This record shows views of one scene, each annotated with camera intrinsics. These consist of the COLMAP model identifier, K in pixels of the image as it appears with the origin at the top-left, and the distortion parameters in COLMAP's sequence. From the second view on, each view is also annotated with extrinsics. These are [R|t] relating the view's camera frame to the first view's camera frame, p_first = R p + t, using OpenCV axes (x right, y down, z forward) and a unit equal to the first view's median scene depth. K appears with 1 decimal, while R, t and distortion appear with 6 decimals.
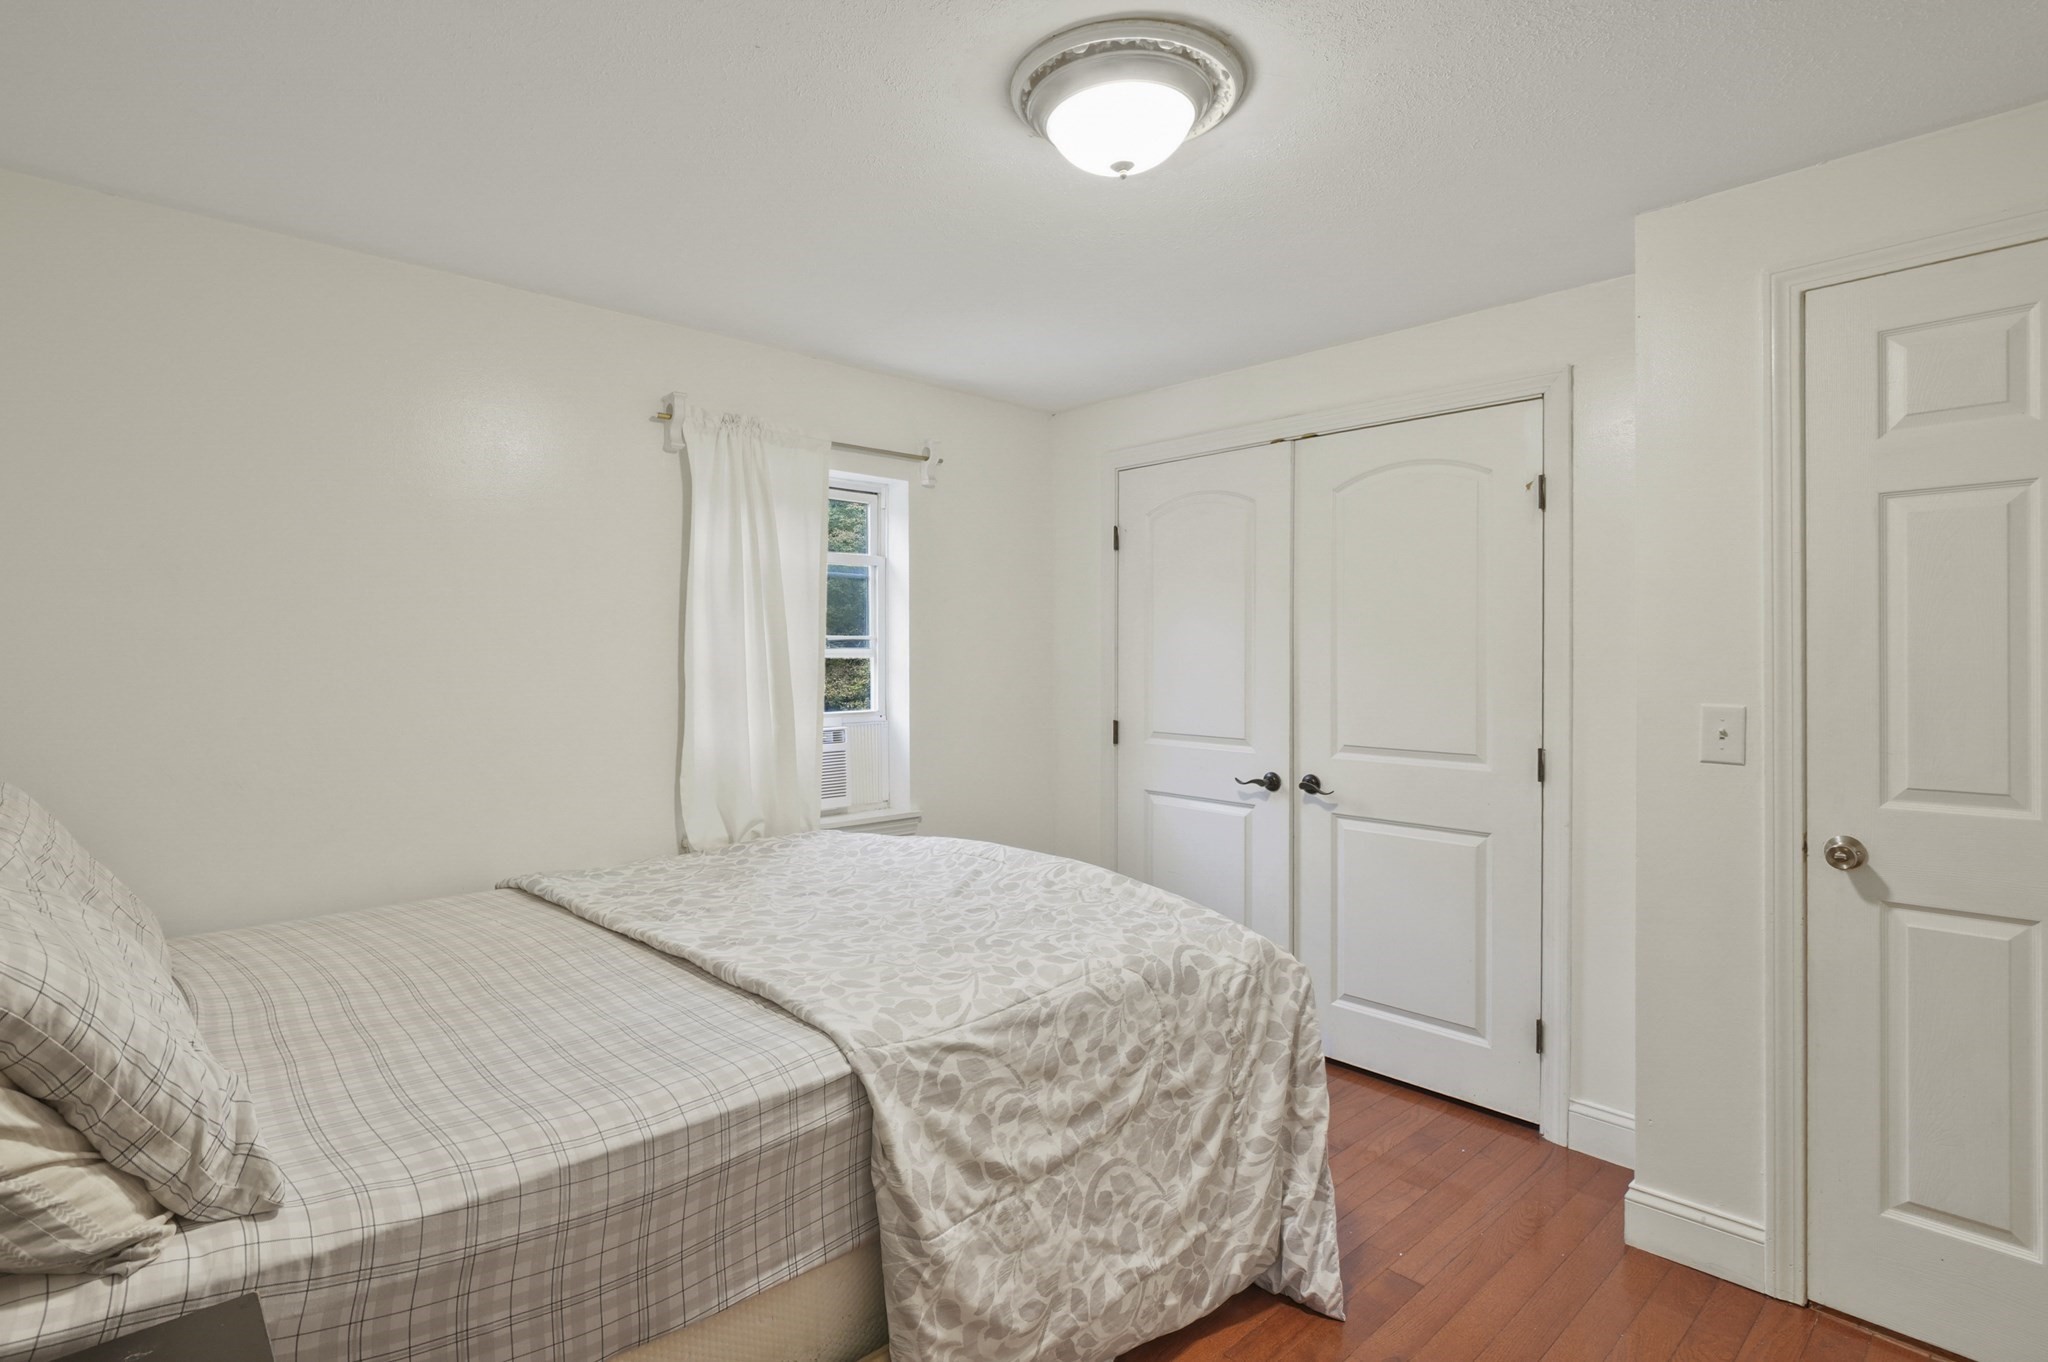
lens RADIAL K [[1008.4, 0, 1020.6], [0, 1008.4, 661.2], [0, 0, 1]] dist [0.001054, -0.001173]
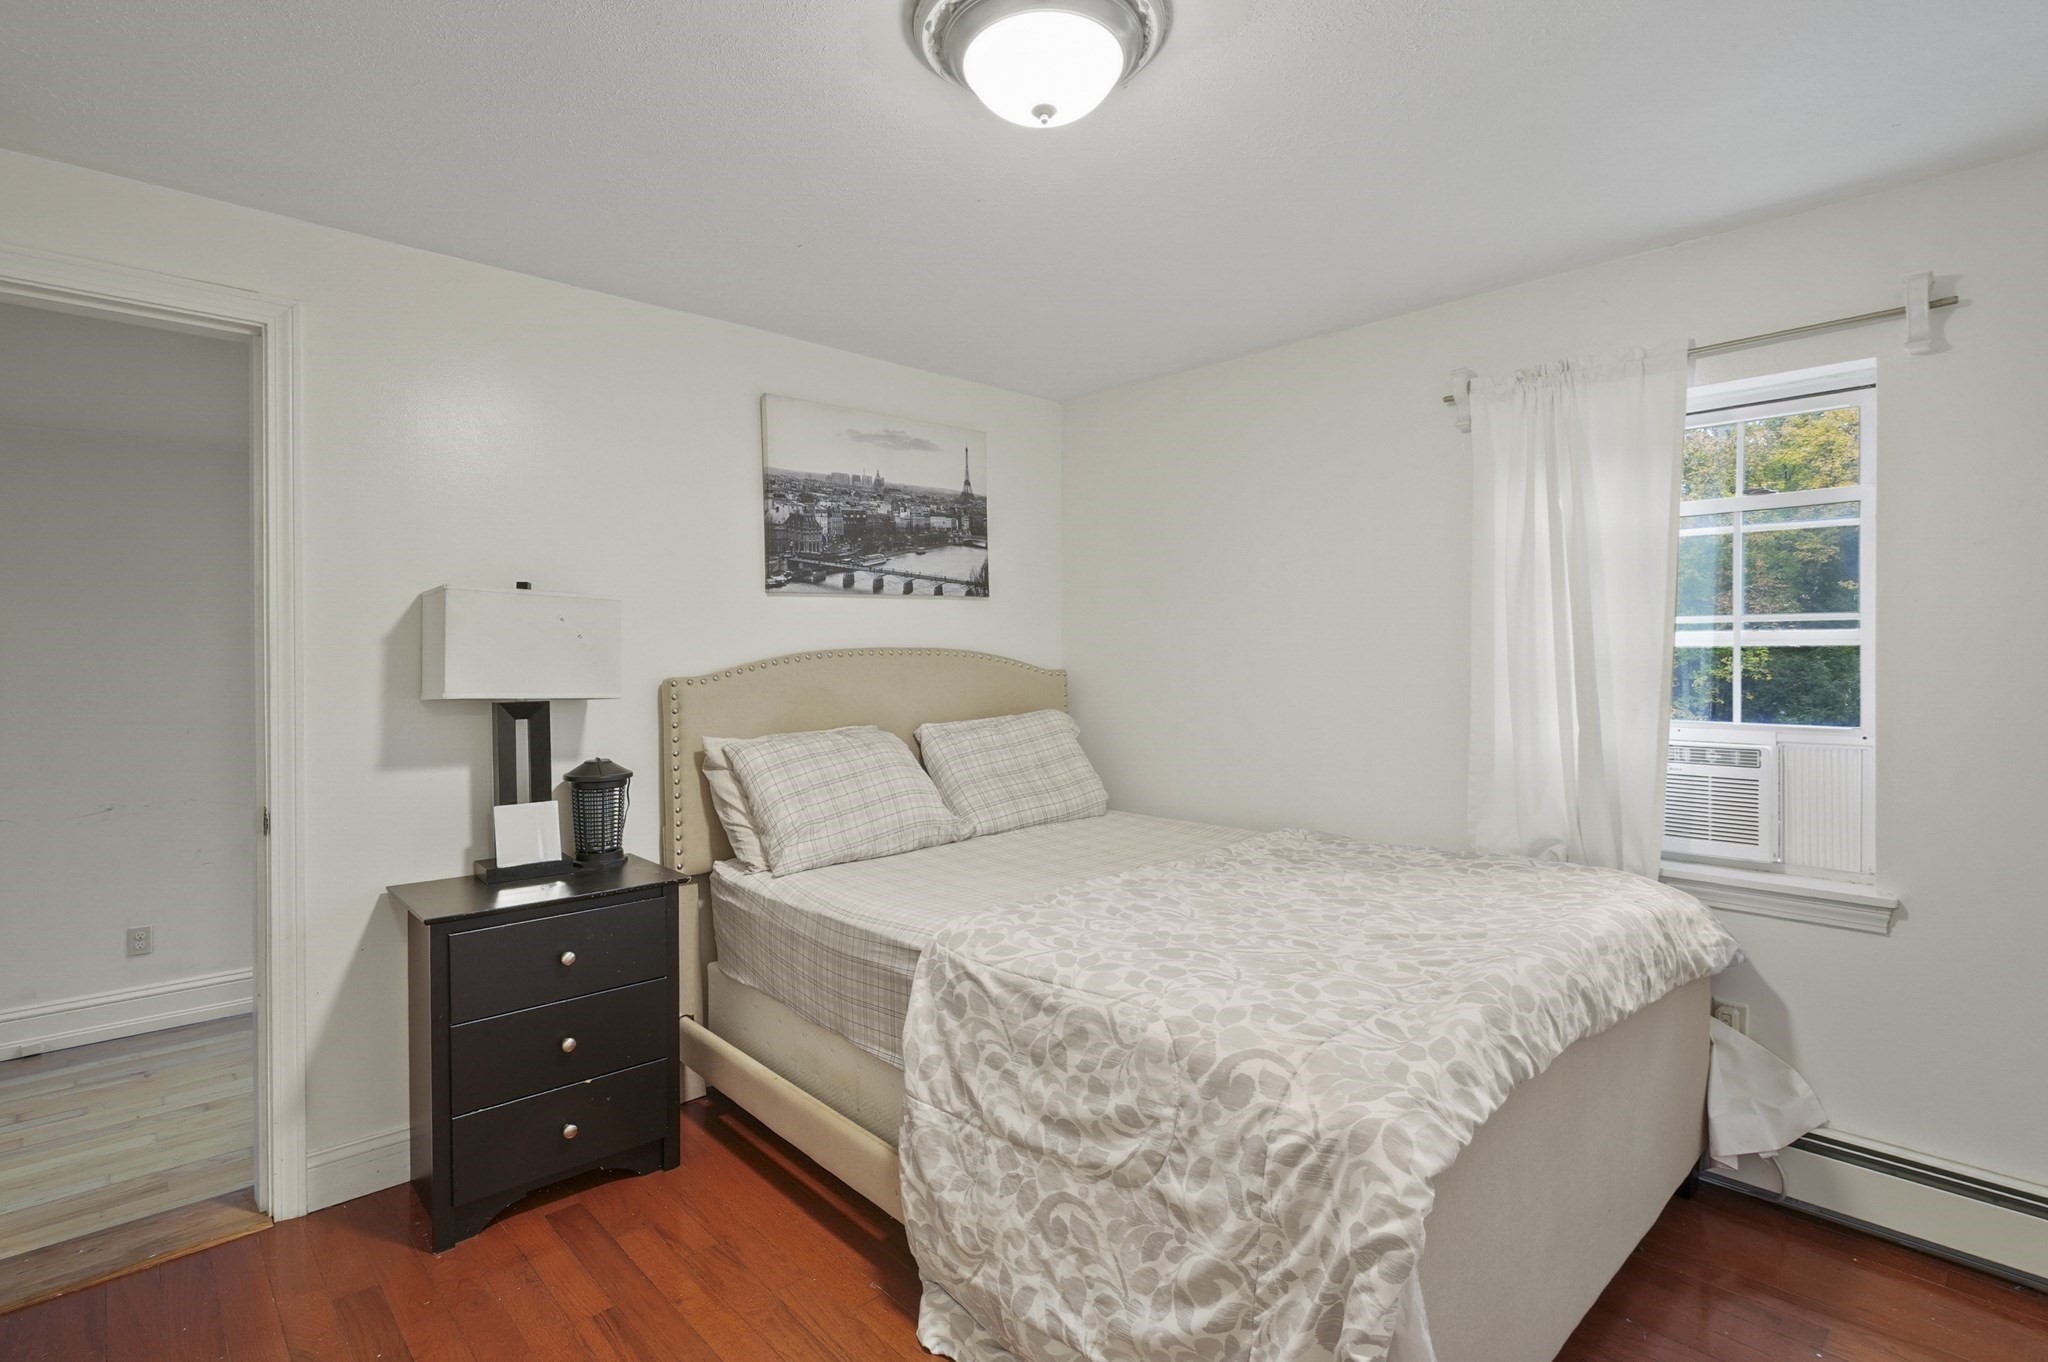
lens RADIAL K [[1008.4, 0, 1020.6], [0, 1008.4, 661.2], [0, 0, 1]] dist [0.001054, -0.001173]
pose [[0.001574, 0.014176, -0.999898, 0.919843], [-0.004177, 0.999891, 0.014169, -0.001932], [0.999990, 0.004154, 0.001633, 0.875571]]
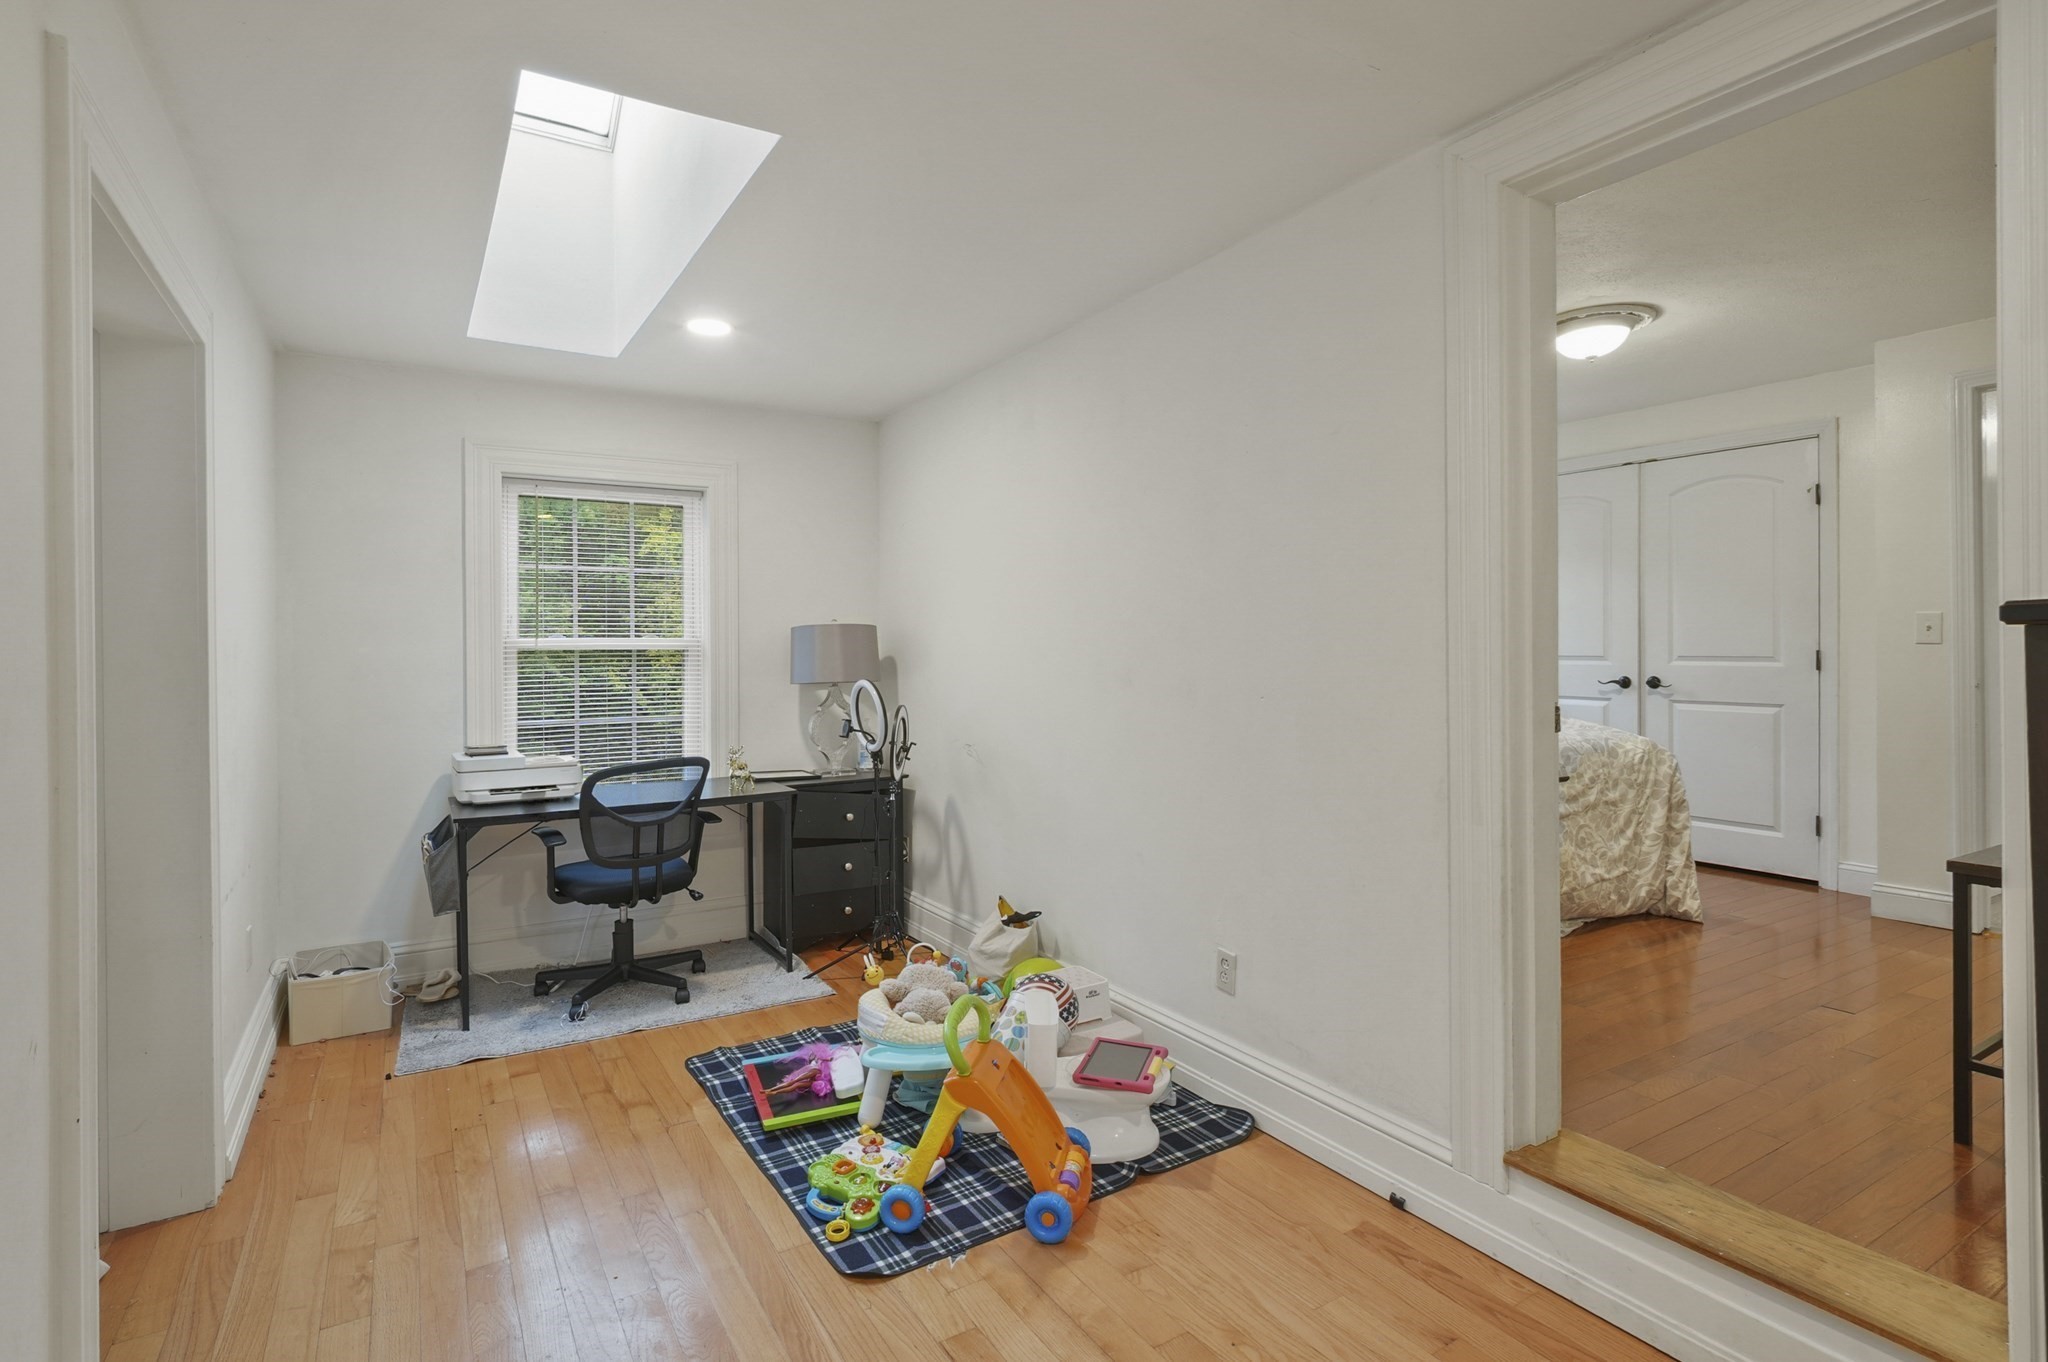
lens RADIAL K [[1005.2, 0, 1024.5], [0, 1005.2, 652.0], [0, 0, 1]] dist [-0.002125, -0.000734]
pose [[0.979177, -0.003289, -0.202980, -0.583342], [0.002501, 0.999988, -0.004139, 0.129800], [0.202992, 0.003545, 0.979174, -1.203114]]
